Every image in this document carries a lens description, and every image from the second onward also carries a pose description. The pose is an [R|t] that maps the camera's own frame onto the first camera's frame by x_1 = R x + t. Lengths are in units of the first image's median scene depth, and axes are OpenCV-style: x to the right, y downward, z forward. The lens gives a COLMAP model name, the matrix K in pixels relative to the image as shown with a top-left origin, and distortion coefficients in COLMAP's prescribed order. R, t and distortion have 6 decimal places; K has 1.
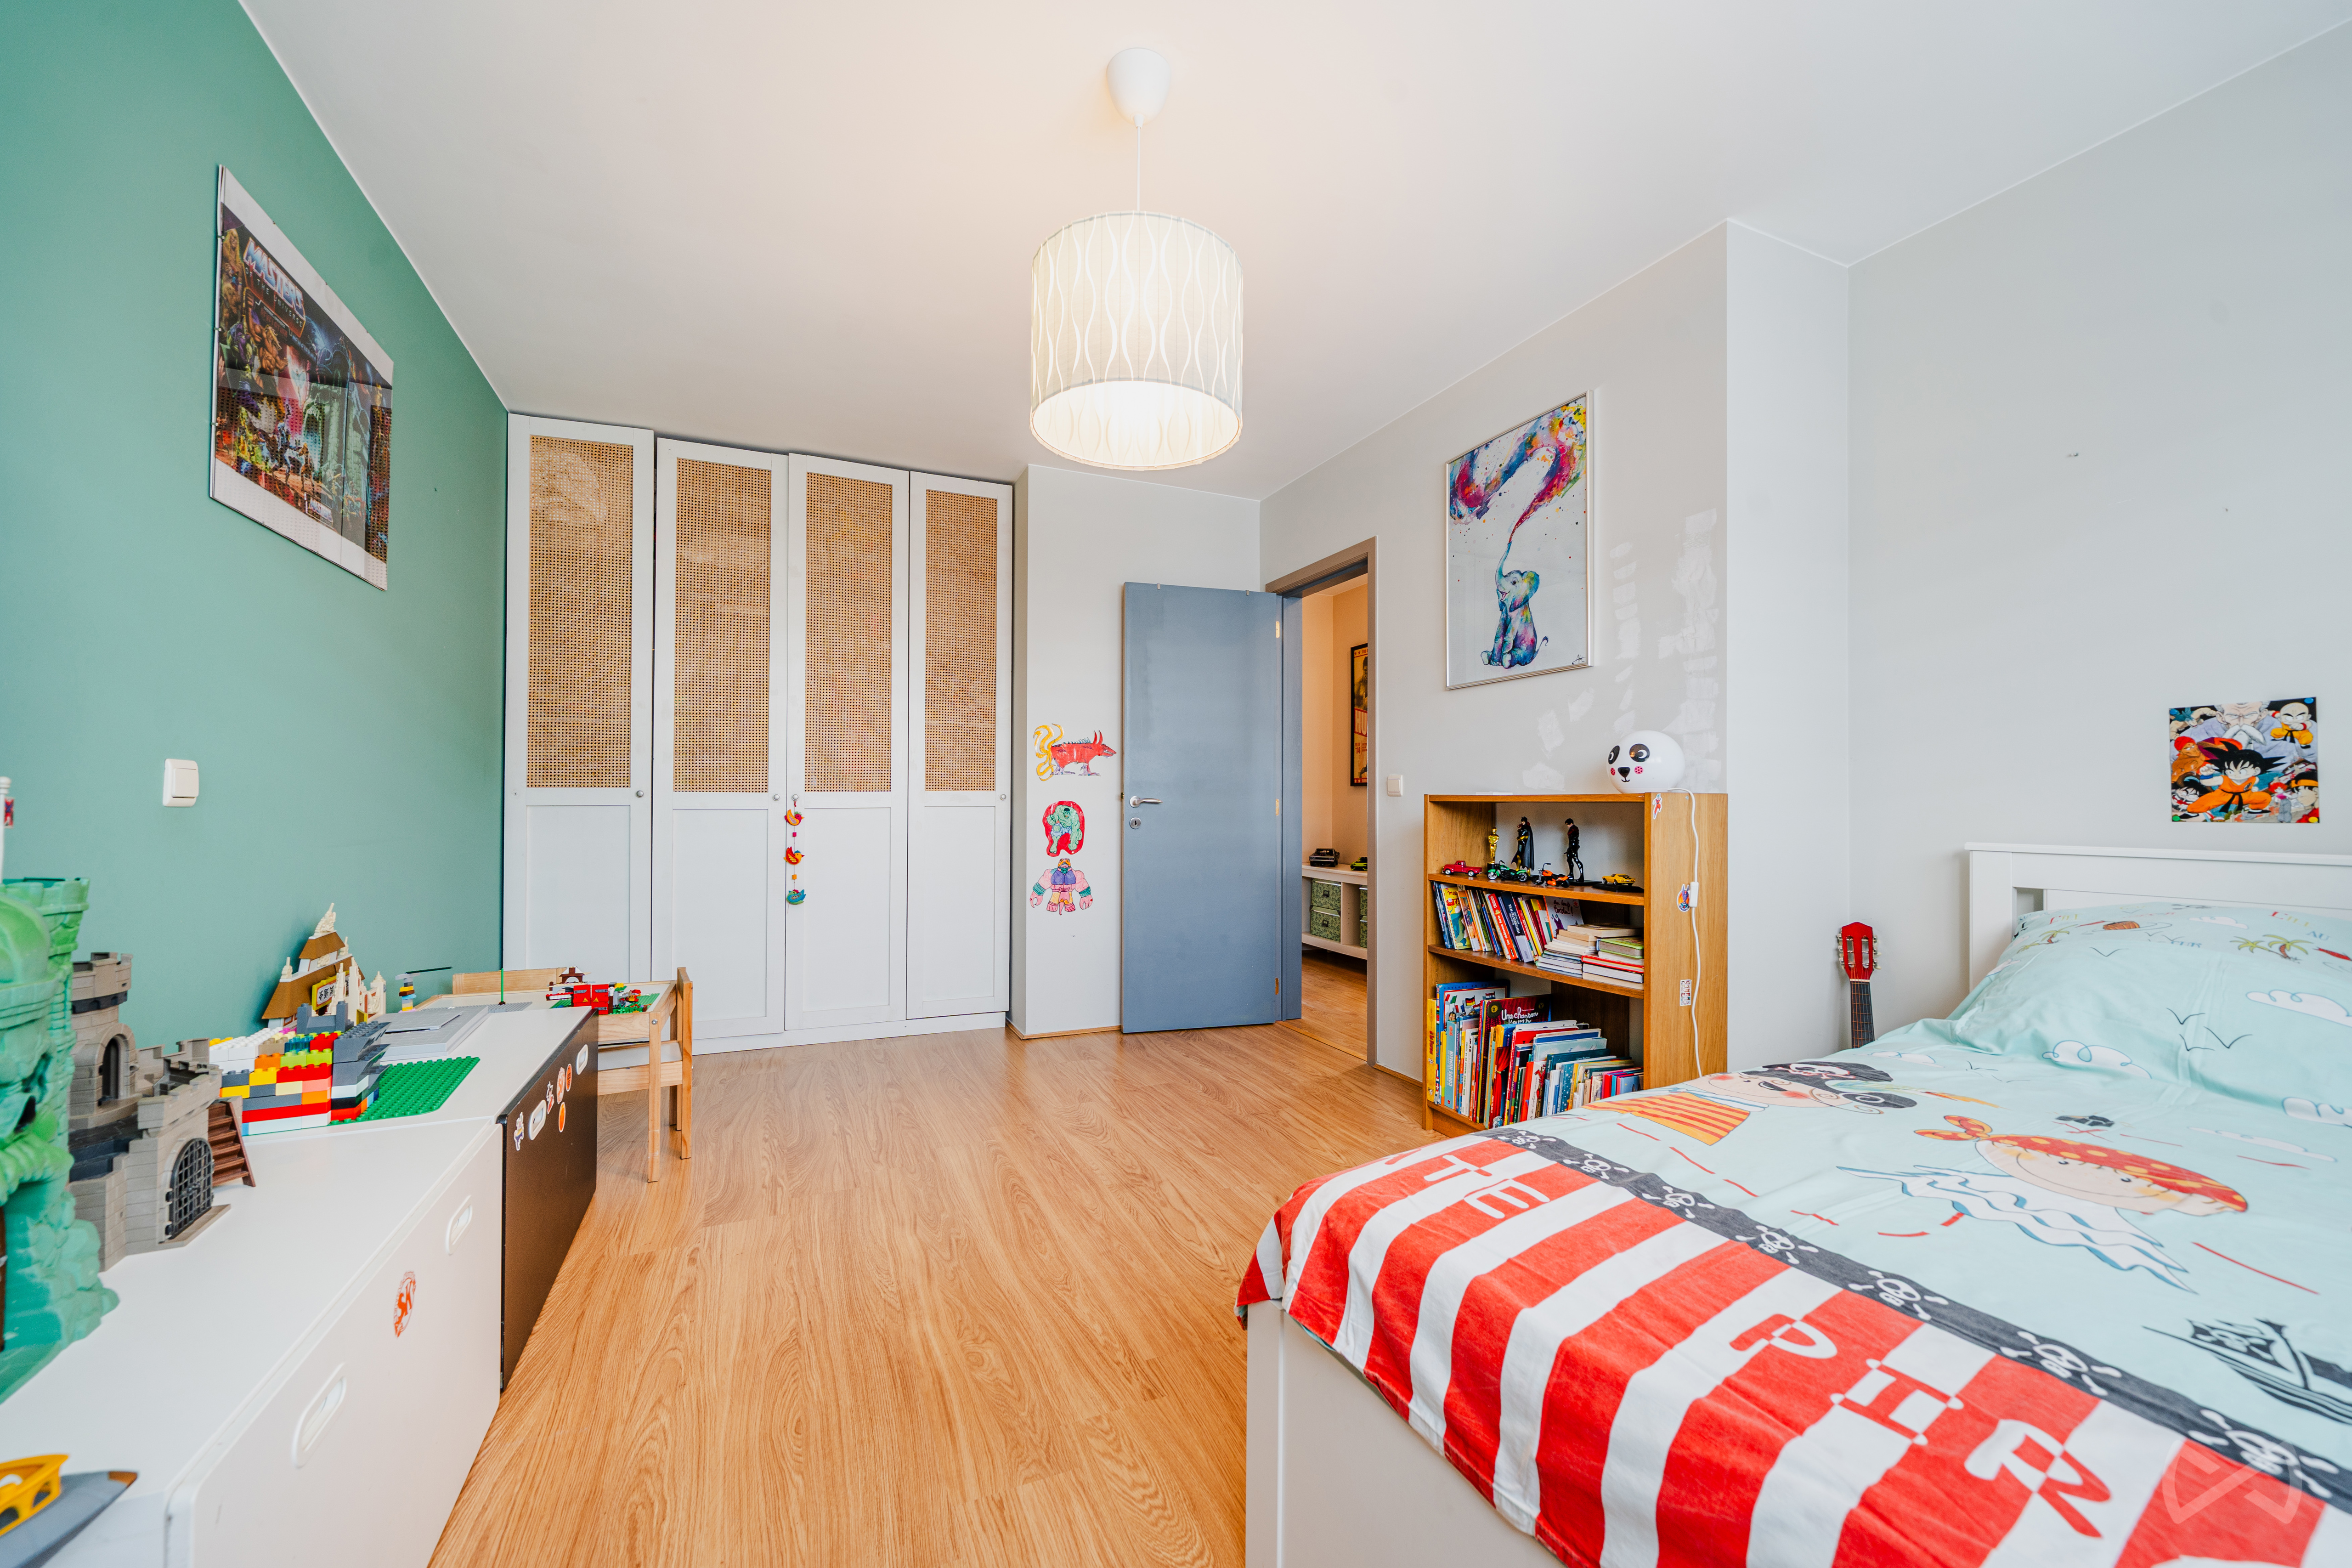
lens RADIAL K [[867.4, 0, 1184.6], [0, 867.4, 792.5], [0, 0, 1]] dist [0.000989, -0.000021]
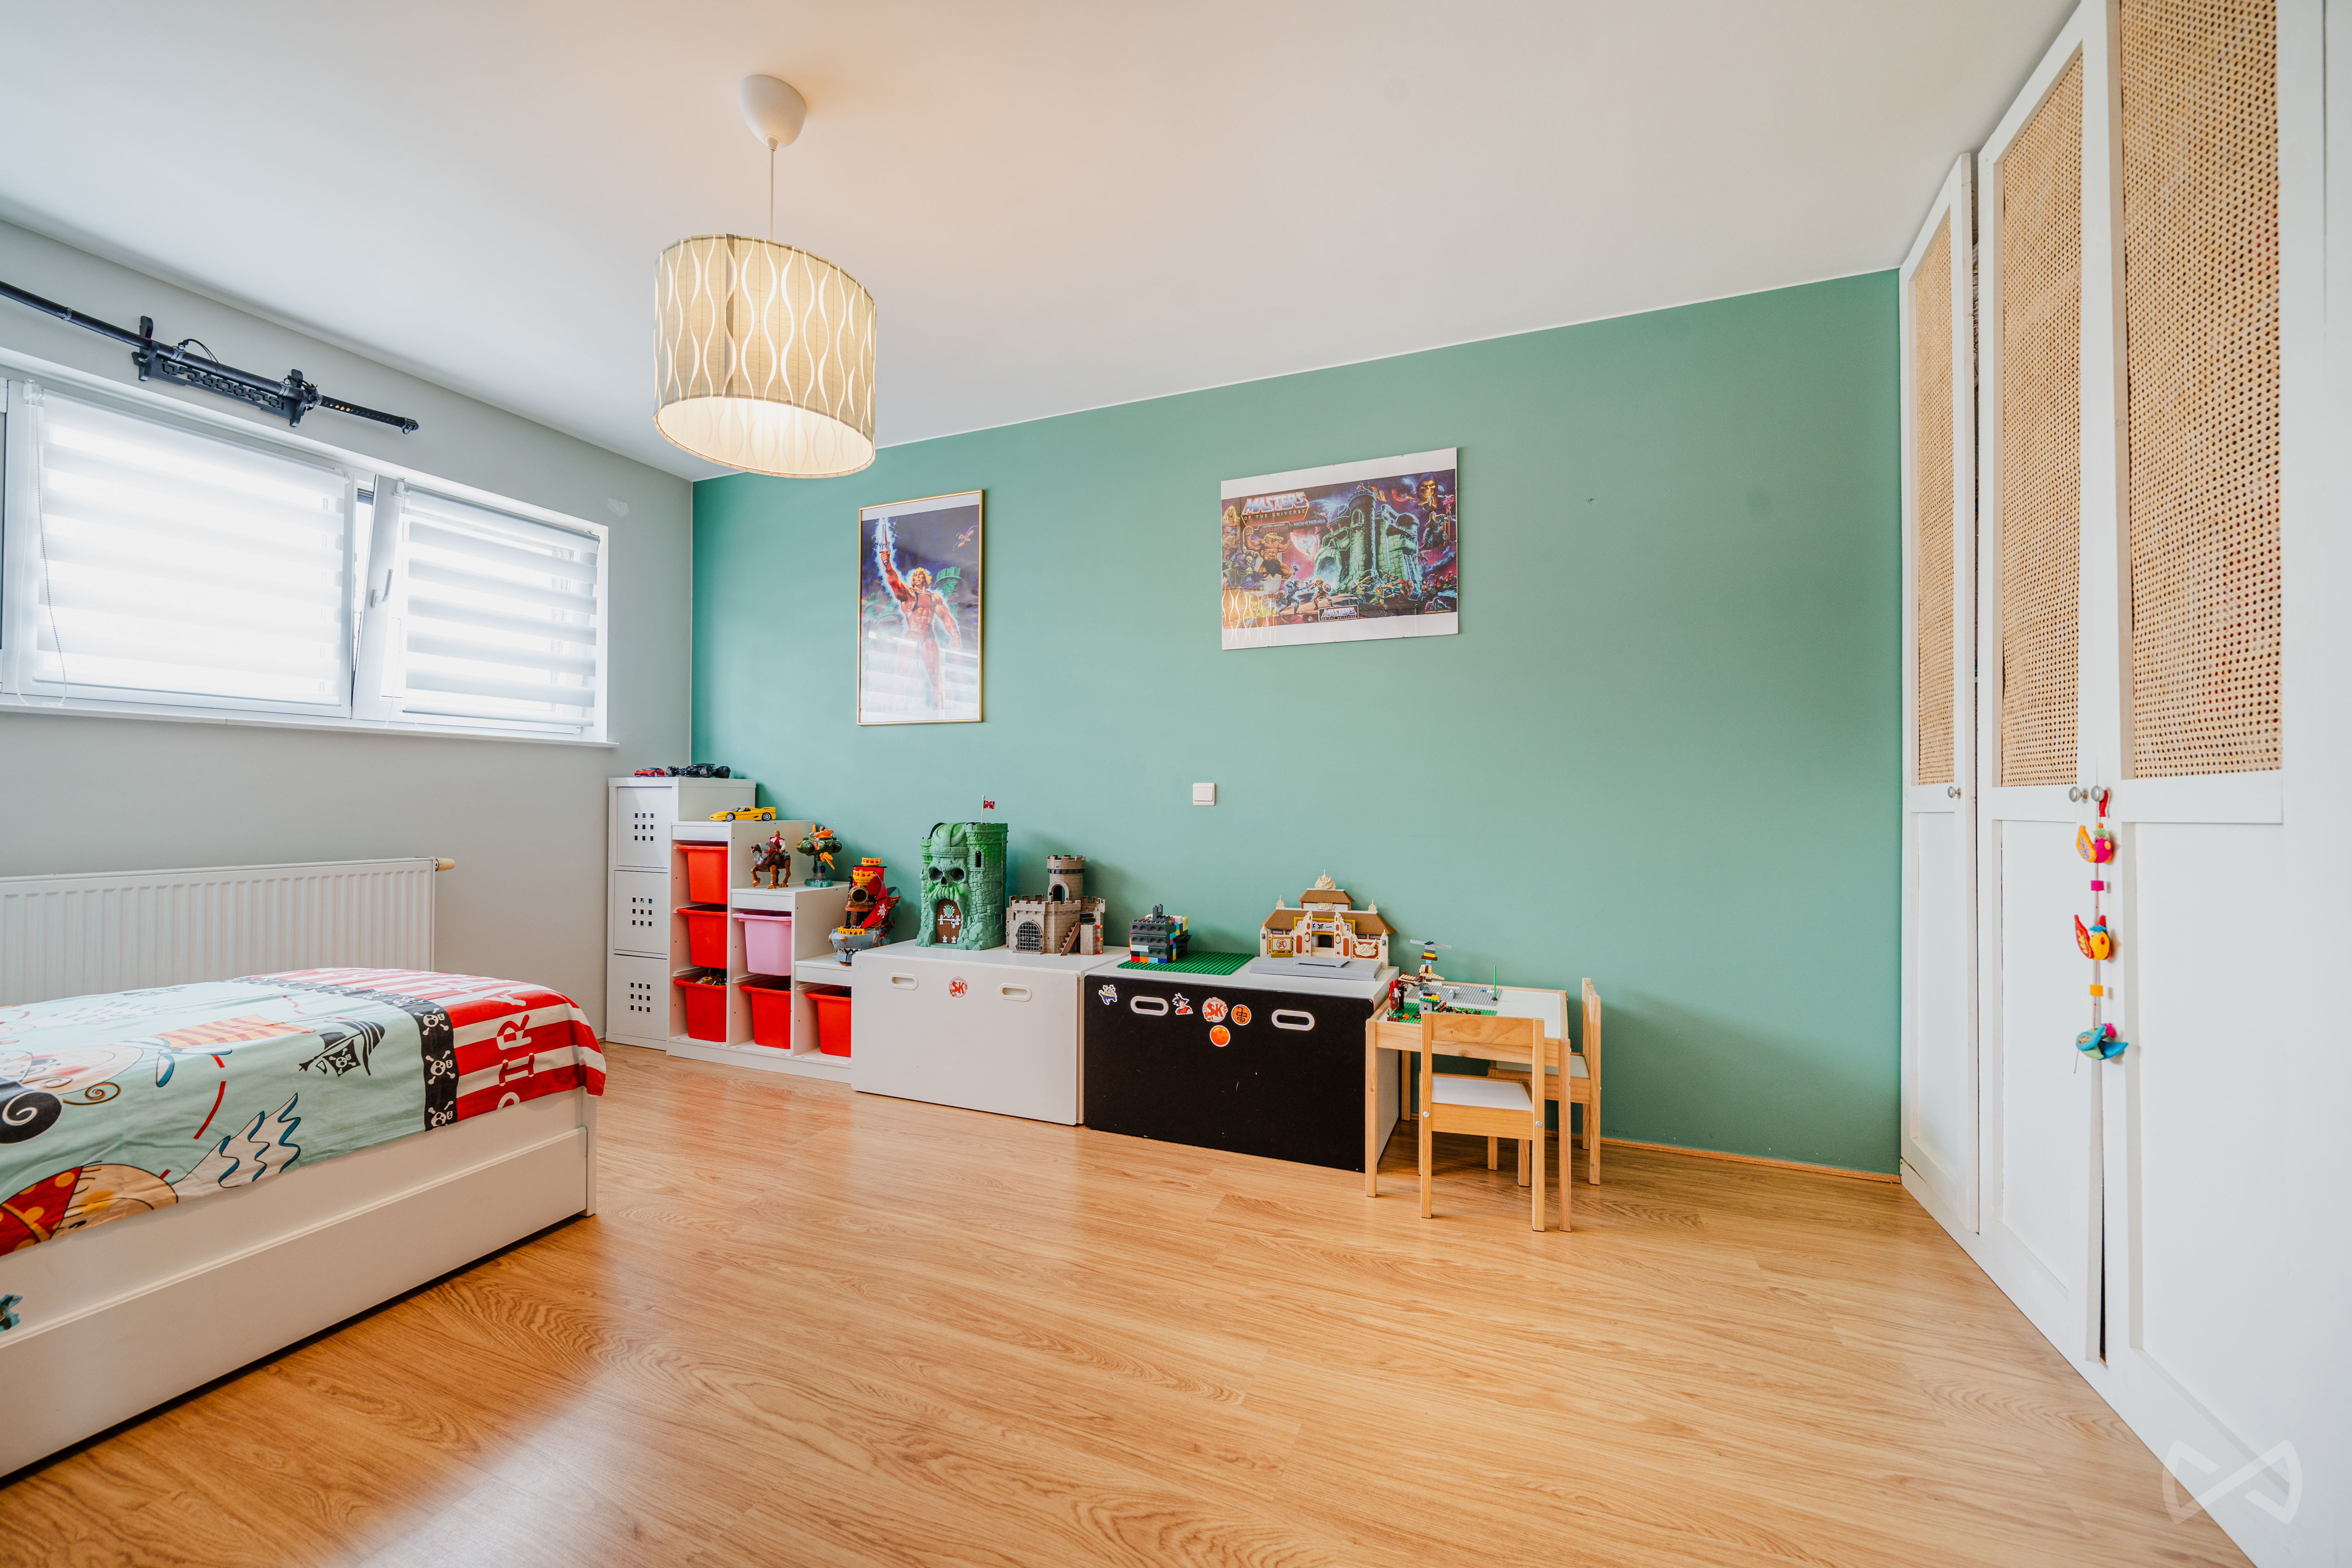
lens RADIAL K [[867.4, 0, 1153.6], [0, 867.4, 803.8], [0, 0, 1]] dist [0.000989, -0.000021]
pose [[-0.729978, -0.010005, -0.683397, 0.227845], [0.000837, 0.999879, -0.015533, 0.022902], [0.683470, -0.011911, -0.729882, 1.508312]]
